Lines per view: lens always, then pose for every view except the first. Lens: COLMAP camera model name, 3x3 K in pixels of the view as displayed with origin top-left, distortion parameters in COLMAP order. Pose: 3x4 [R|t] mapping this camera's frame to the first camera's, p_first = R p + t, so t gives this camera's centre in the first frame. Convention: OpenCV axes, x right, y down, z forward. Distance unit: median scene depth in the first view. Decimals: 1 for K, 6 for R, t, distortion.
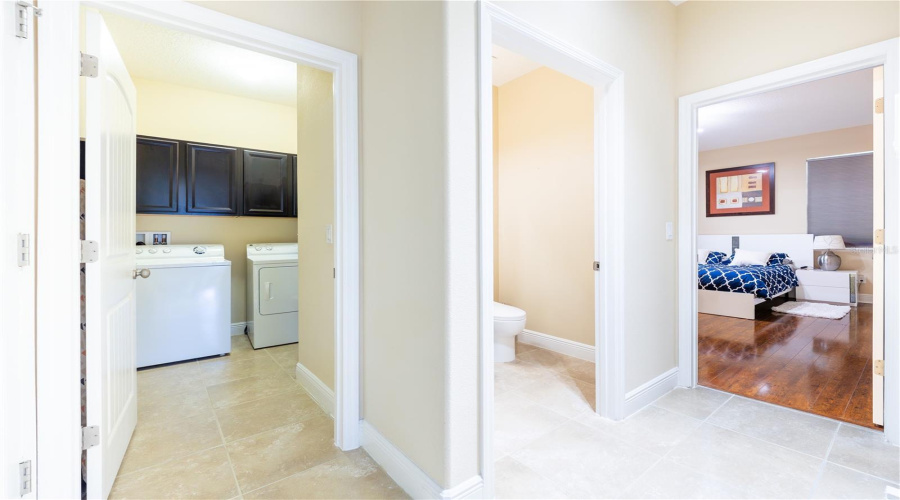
lens RADIAL K [[393.5, 0, 494.1], [0, 393.5, 238.9], [0, 0, 1]] dist [0.001655, 0.000005]
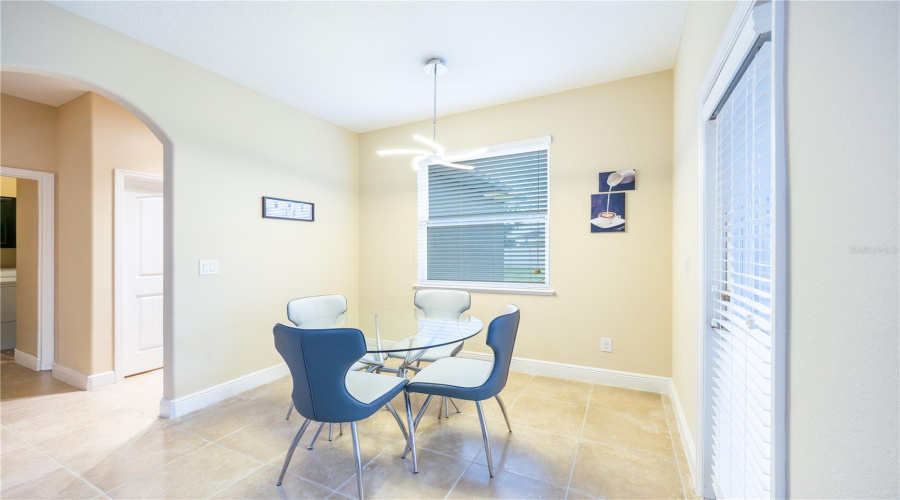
lens RADIAL K [[356.0, 0, 446.9], [0, 356.0, 253.3], [0, 0, 1]] dist [-0.003221, -0.000276]
pose [[0.927478, 0.003867, 0.373857, 0.370970], [0.001699, 0.999893, -0.014556, -0.019582], [-0.373873, 0.014135, 0.927372, -0.618636]]
